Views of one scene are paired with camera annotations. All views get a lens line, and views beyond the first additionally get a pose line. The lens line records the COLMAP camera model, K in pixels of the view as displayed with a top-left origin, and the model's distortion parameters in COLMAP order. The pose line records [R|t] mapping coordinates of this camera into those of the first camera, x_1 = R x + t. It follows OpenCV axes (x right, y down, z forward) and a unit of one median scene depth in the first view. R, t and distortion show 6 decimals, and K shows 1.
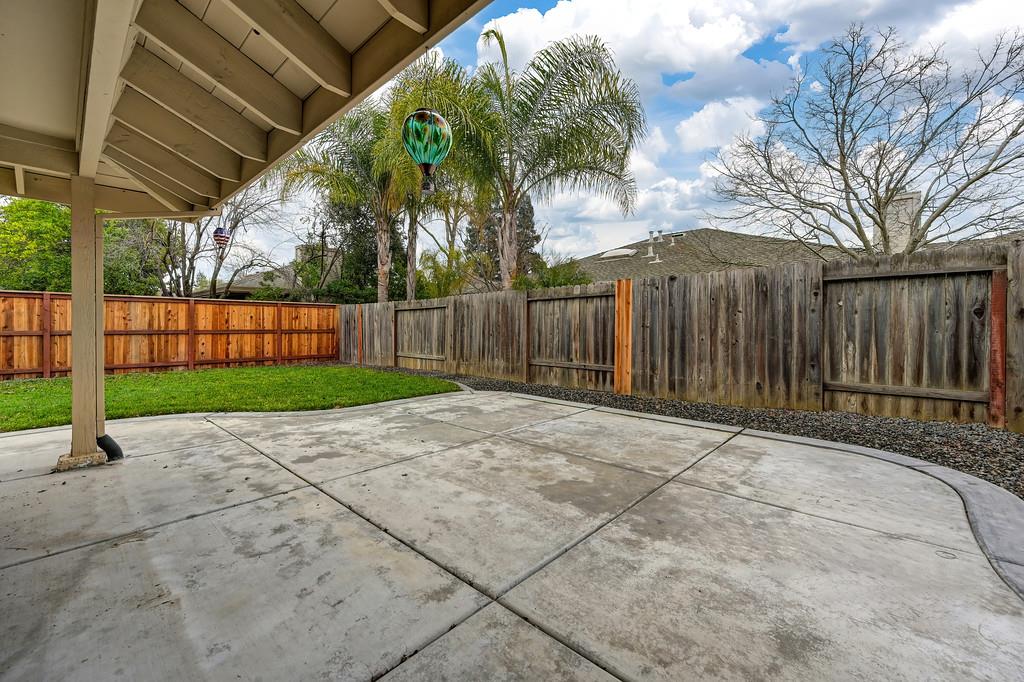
lens RADIAL K [[408.9, 0, 513.3], [0, 408.9, 323.0], [0, 0, 1]] dist [-0.002432, -0.000280]
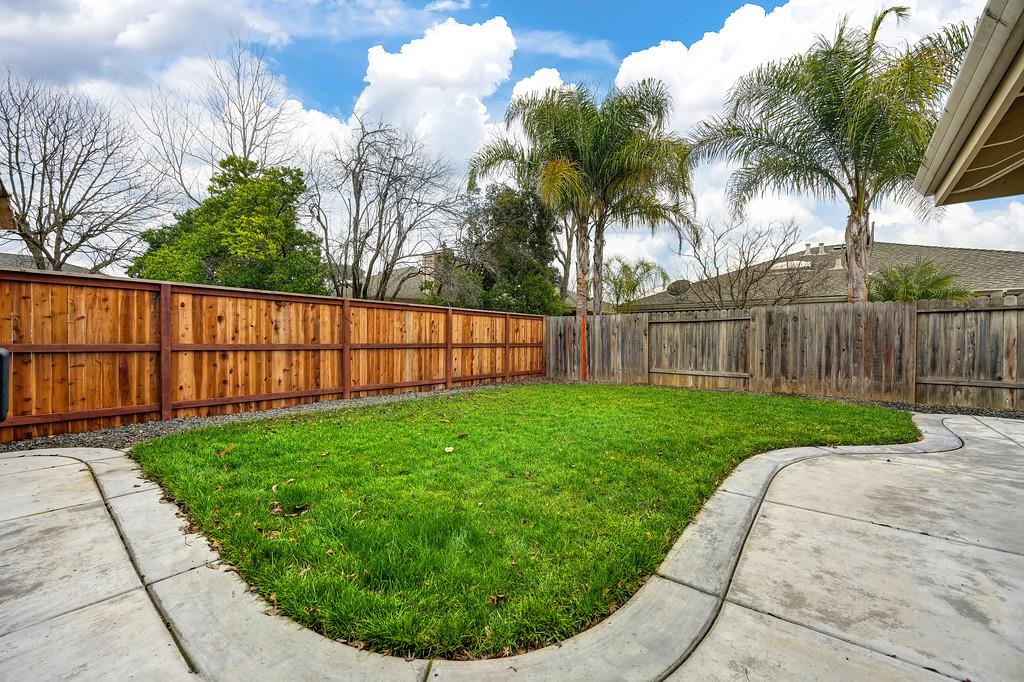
lens RADIAL K [[406.4, 0, 512.0], [0, 406.4, 337.9], [0, 0, 1]] dist [-0.000729, -0.000255]
pose [[0.998816, 0.004280, 0.048466, -0.704372], [-0.004442, 0.999985, 0.003231, 0.002038], [-0.048452, -0.003442, 0.998820, 0.113960]]
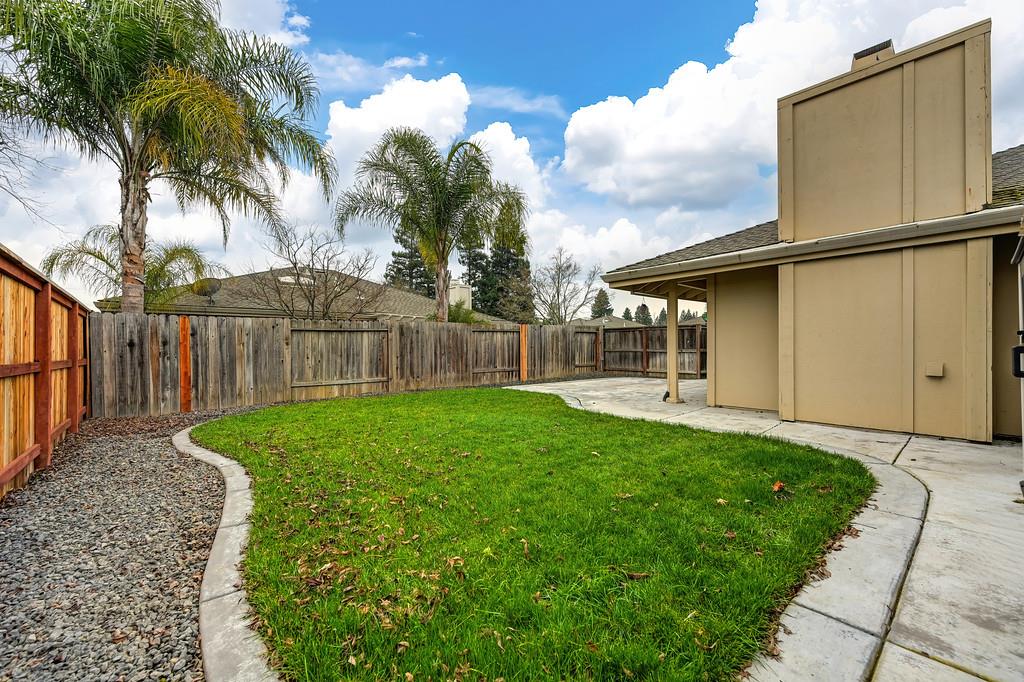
lens RADIAL K [[411.8, 0, 515.4], [0, 411.8, 346.9], [0, 0, 1]] dist [-0.001422, -0.000076]
pose [[0.103003, 0.000306, 0.994681, -1.143656], [0.004667, 0.999989, -0.000791, 0.005052], [-0.994670, 0.004723, 0.103001, 0.532570]]
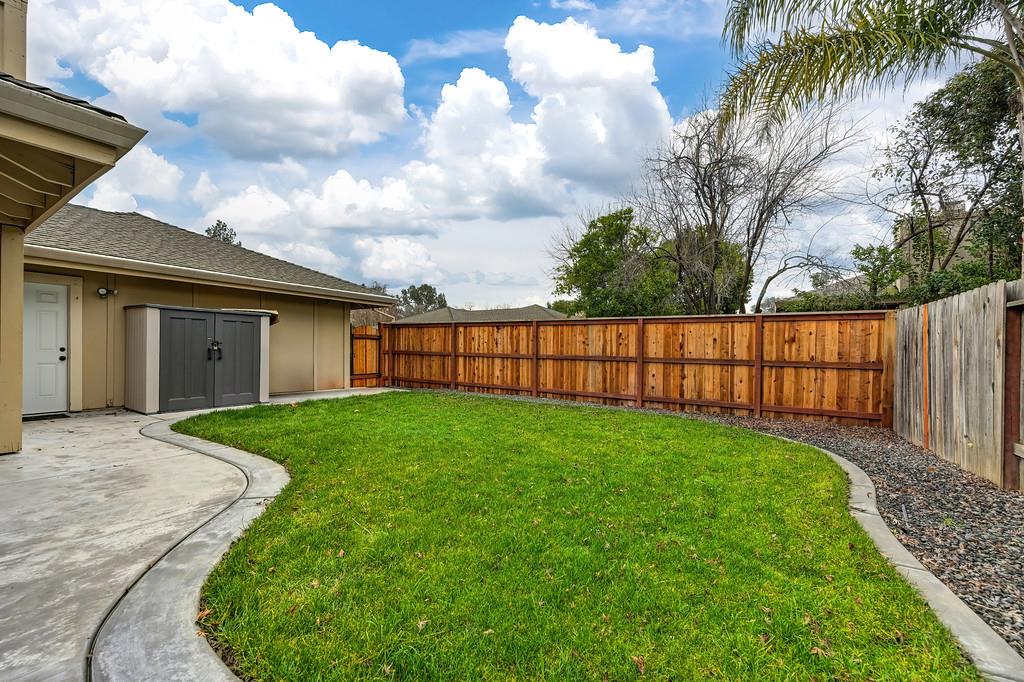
lens RADIAL K [[406.4, 0, 512.0], [0, 406.4, 337.9], [0, 0, 1]] dist [-0.000729, -0.000255]
pose [[0.167507, -0.025211, -0.985549, -0.049133], [-0.009805, 0.999581, -0.027236, 0.004041], [0.985822, 0.014226, 0.167189, 0.629281]]
